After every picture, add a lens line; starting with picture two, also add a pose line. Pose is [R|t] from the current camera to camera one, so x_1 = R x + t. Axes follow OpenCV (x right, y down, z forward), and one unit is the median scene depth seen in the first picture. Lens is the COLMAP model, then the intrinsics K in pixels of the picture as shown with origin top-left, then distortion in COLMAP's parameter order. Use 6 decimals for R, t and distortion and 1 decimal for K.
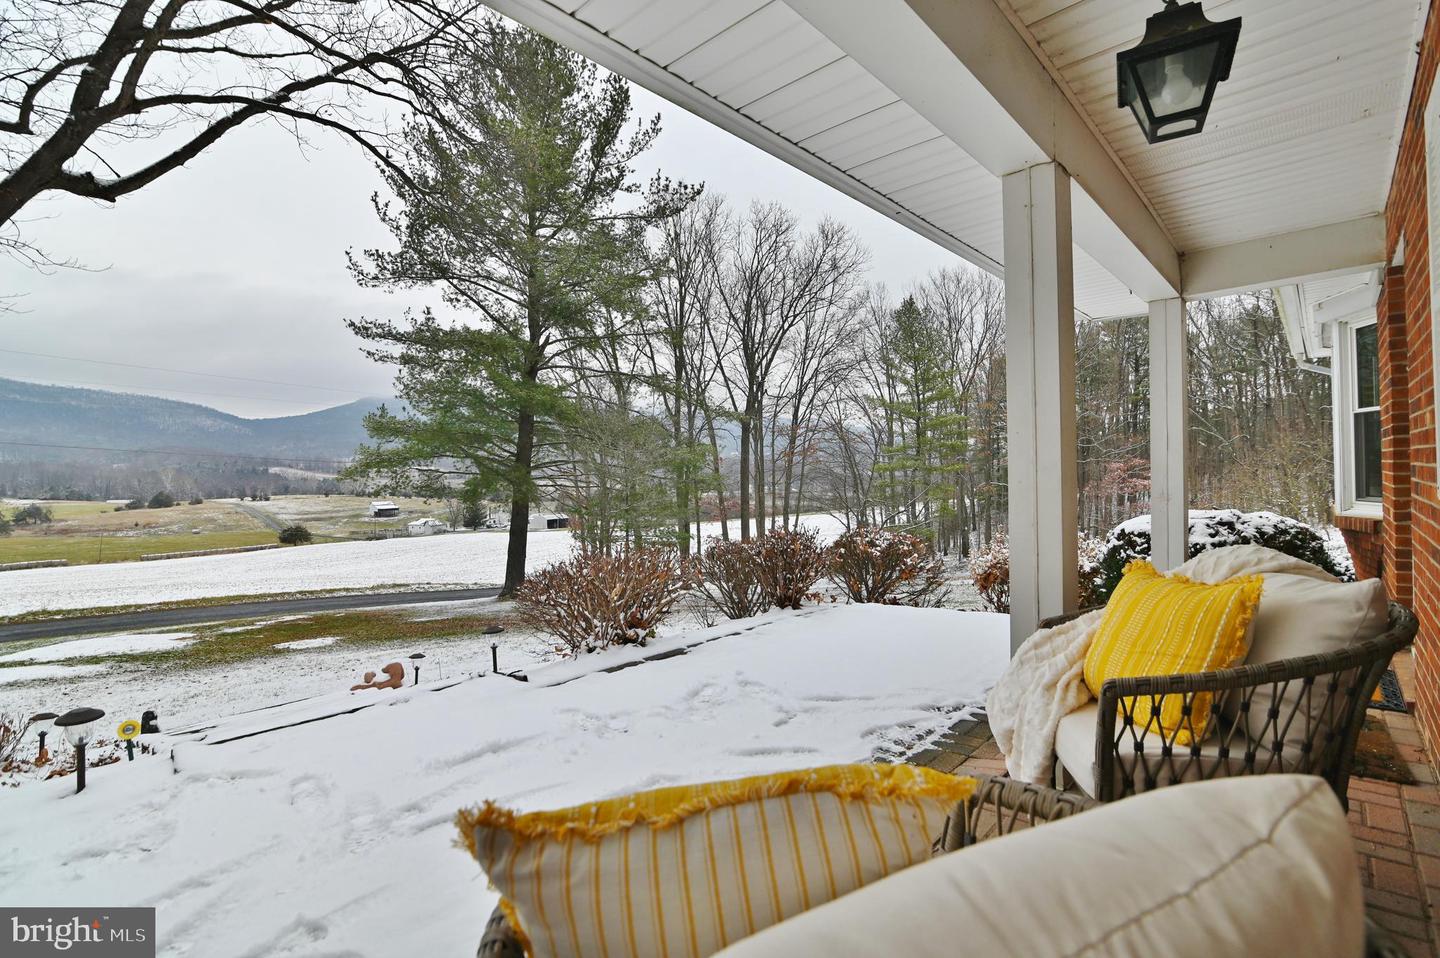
lens RADIAL K [[656.5, 0, 716.6], [0, 656.5, 479.8], [0, 0, 1]] dist [-0.021072, 0.002210]
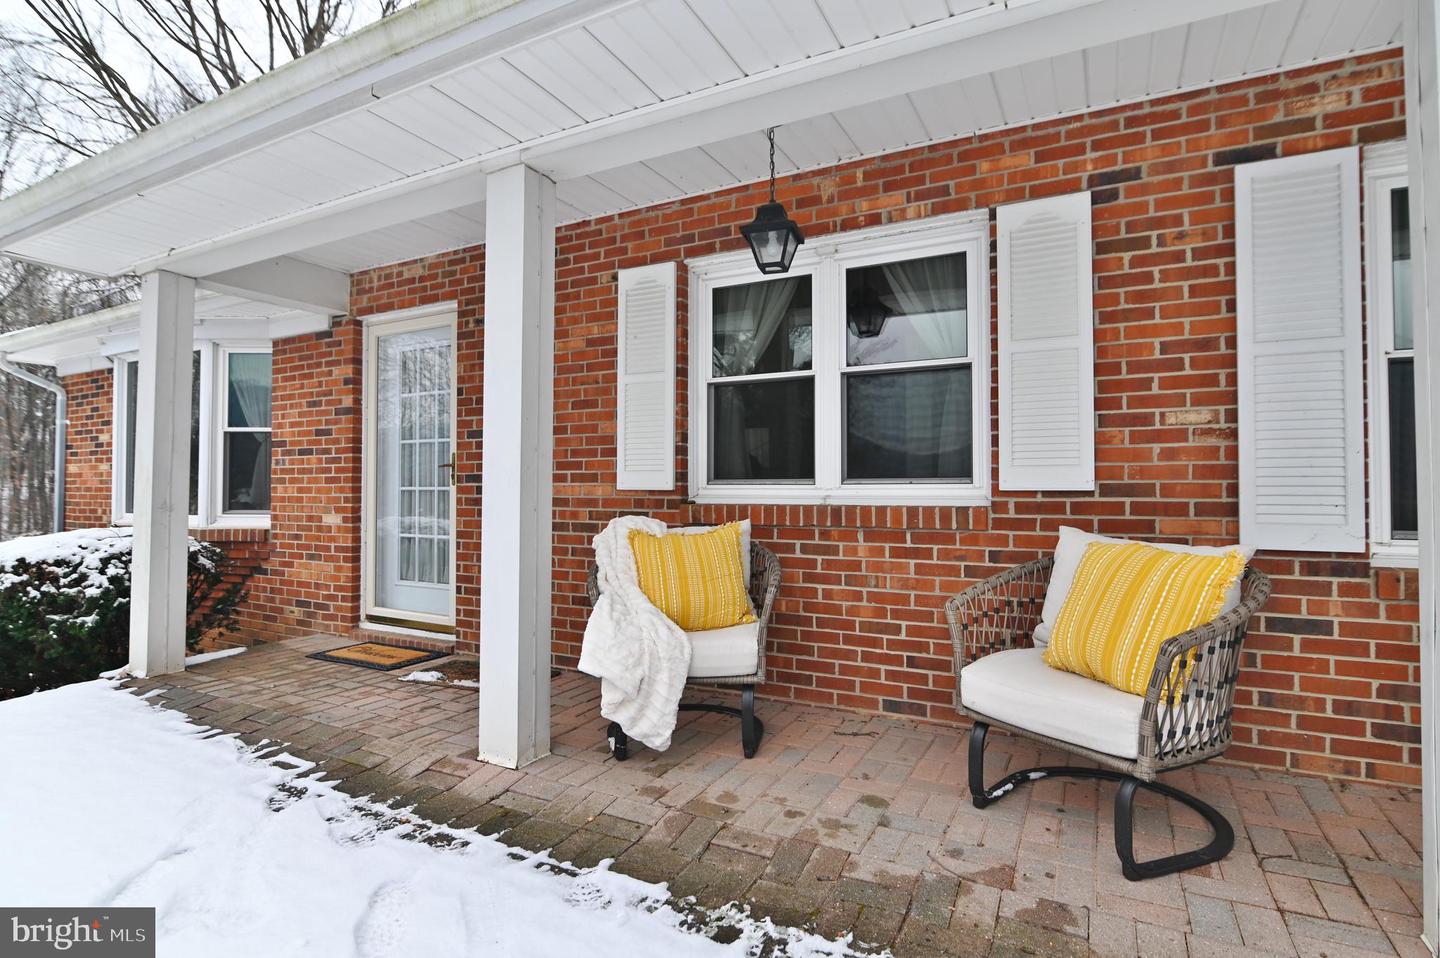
lens RADIAL K [[721.2, 0, 721.4], [0, 721.2, 477.7], [0, 0, 1]] dist [-0.006158, -0.000448]
pose [[-0.271013, 0.041787, 0.961668, -0.589589], [0.015250, 0.999118, -0.039116, 0.051709], [-0.962455, 0.004065, -0.271412, 0.836533]]
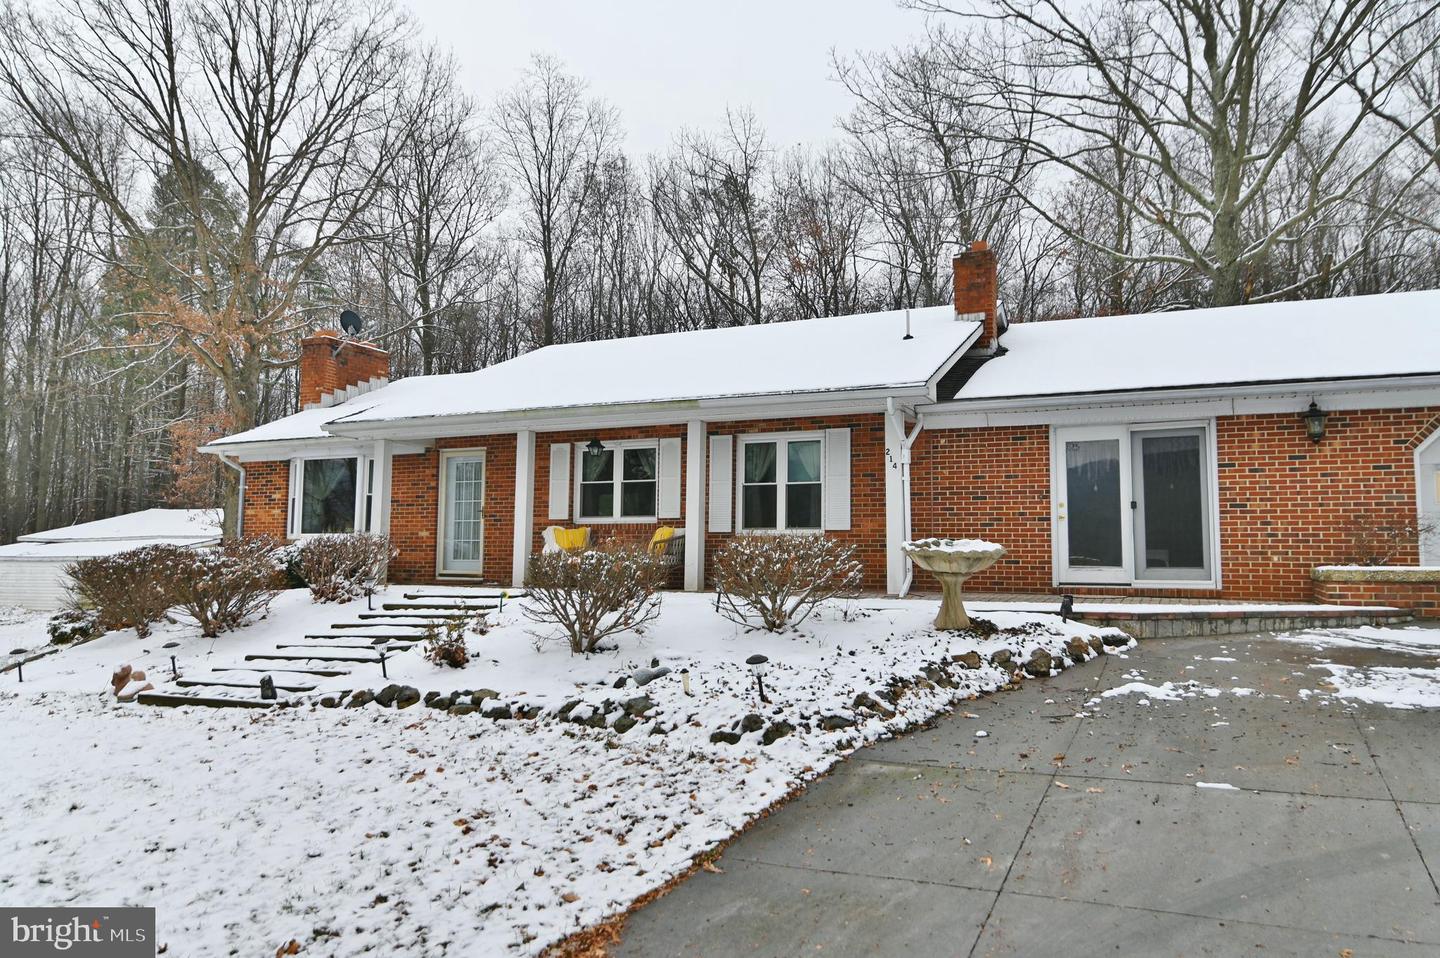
lens RADIAL K [[1001.7, 0, 727.7], [0, 1001.7, 486.1], [0, 0, 1]] dist [0.001643, -0.002409]
pose [[-0.330156, 0.100440, 0.938567, -4.140118], [0.005611, 0.994514, -0.104453, 0.364151], [-0.943910, -0.029220, -0.328909, 1.442319]]
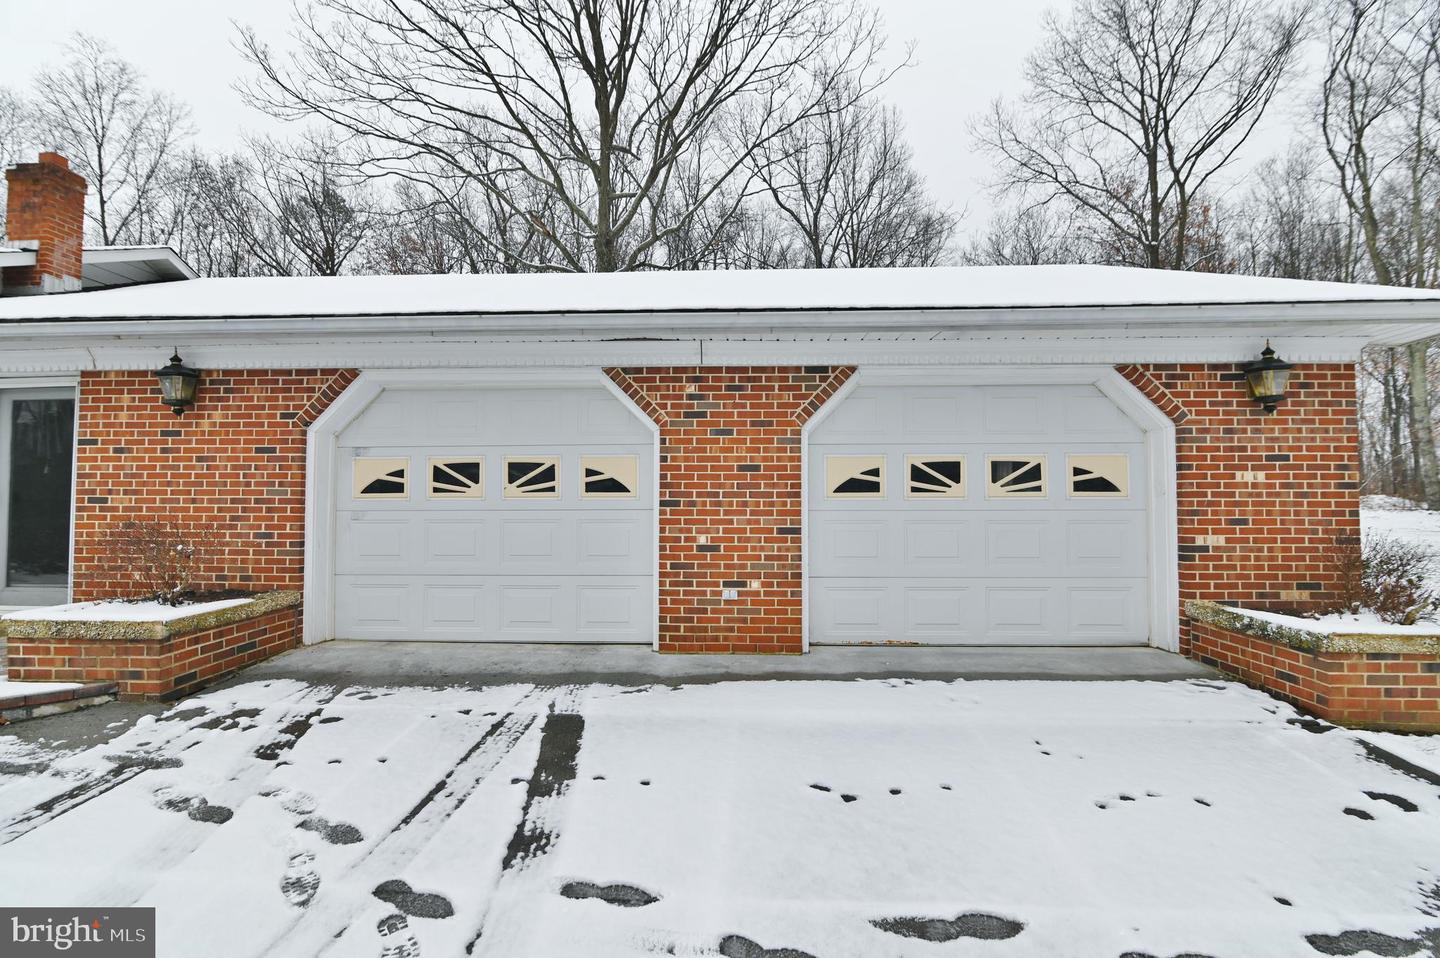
lens RADIAL K [[656.5, 0, 724.1], [0, 656.5, 478.8], [0, 0, 1]] dist [-0.021072, 0.002210]
pose [[-0.658702, 0.055630, 0.750345, -3.628636], [0.022245, 0.998267, -0.054482, 0.143191], [-0.752075, -0.019196, -0.658798, -1.523619]]
